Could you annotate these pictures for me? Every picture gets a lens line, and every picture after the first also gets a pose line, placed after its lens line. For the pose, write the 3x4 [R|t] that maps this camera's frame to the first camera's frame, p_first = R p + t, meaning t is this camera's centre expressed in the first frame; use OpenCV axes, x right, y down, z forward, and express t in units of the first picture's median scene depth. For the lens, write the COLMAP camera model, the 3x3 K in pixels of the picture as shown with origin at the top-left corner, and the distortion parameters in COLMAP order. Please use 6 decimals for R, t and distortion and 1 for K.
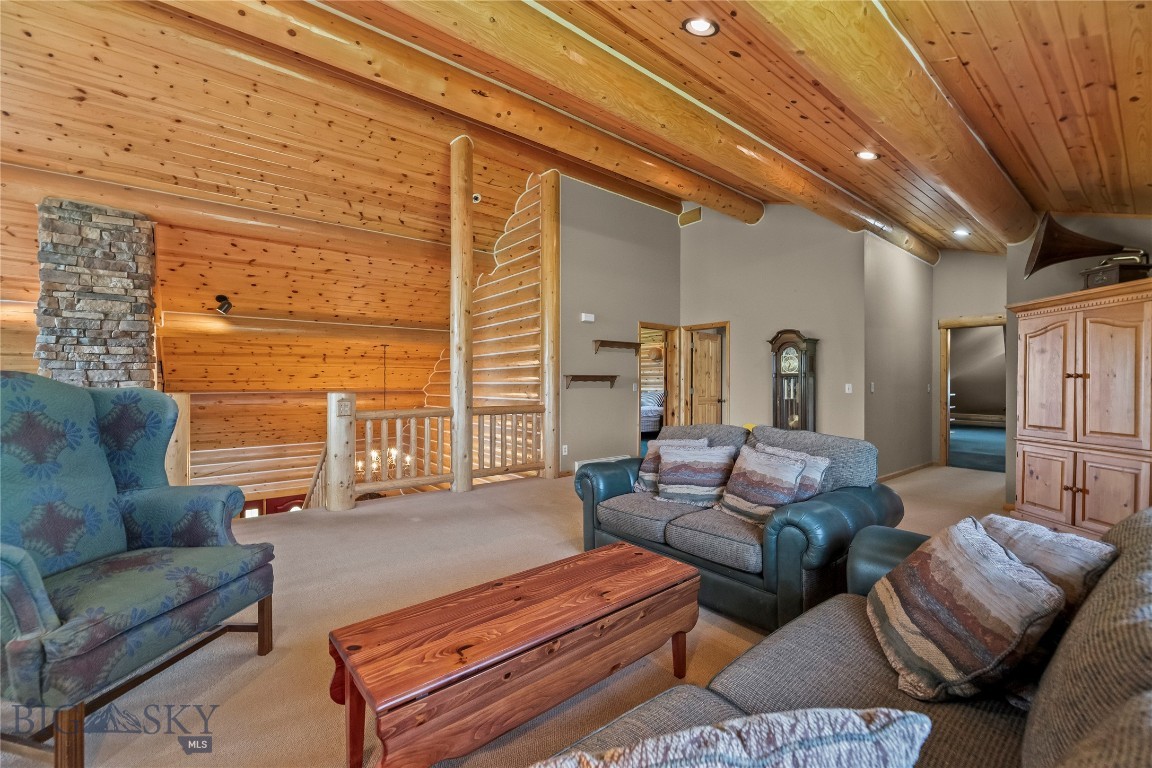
lens RADIAL K [[469.5, 0, 583.5], [0, 469.5, 384.6], [0, 0, 1]] dist [-0.002627, -0.000067]
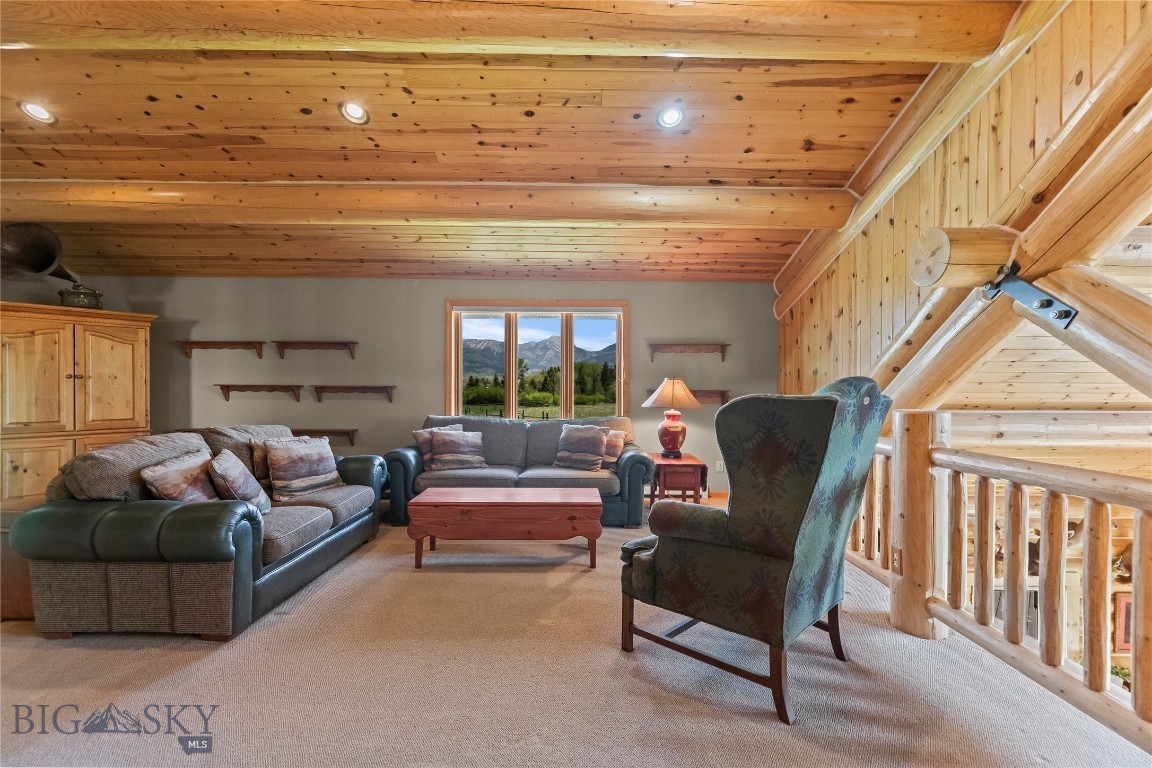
lens RADIAL K [[469.5, 0, 580.0], [0, 469.5, 387.8], [0, 0, 1]] dist [-0.002627, -0.000067]
pose [[-0.770473, -0.008797, 0.637412, -0.454456], [-0.005424, 0.999959, 0.007243, -0.003635], [-0.637450, 0.002123, -0.770489, 0.676423]]
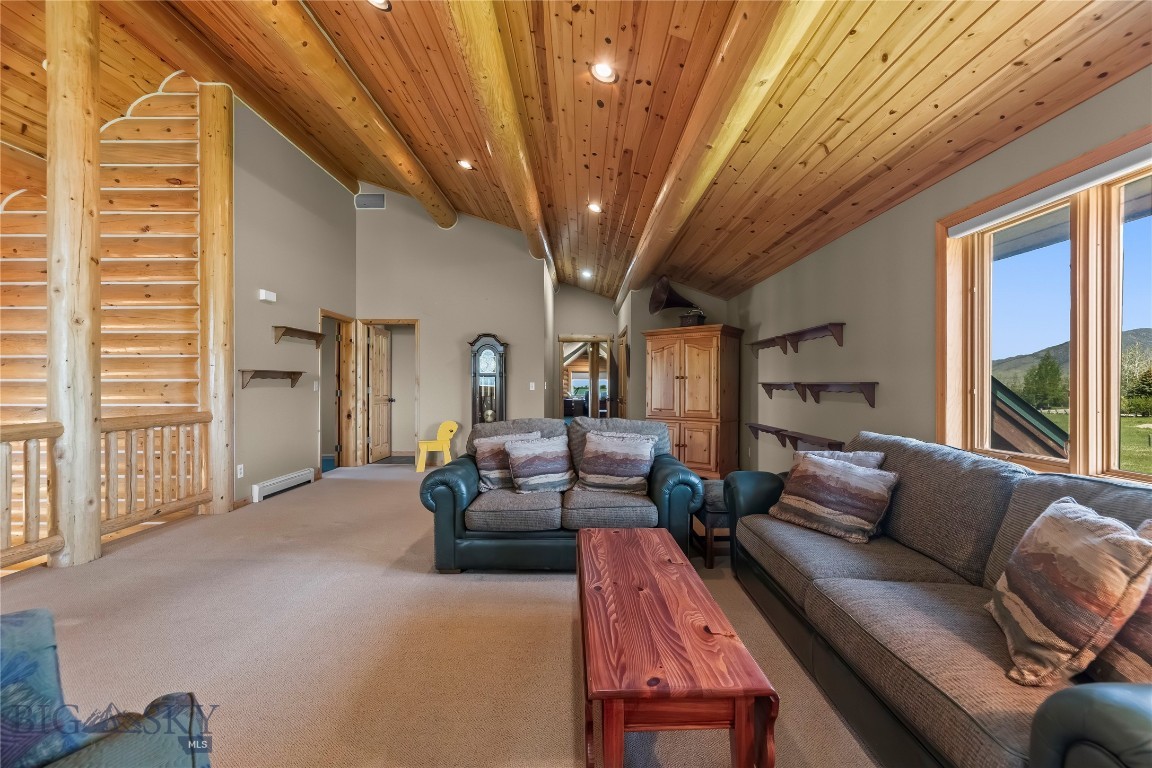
lens RADIAL K [[469.5, 0, 576.9], [0, 469.5, 386.0], [0, 0, 1]] dist [-0.002627, -0.000067]
pose [[0.637402, -0.003102, 0.770525, -0.292105], [0.000544, 0.999993, 0.003575, 0.003367], [-0.770531, -0.001859, 0.637399, 0.131598]]
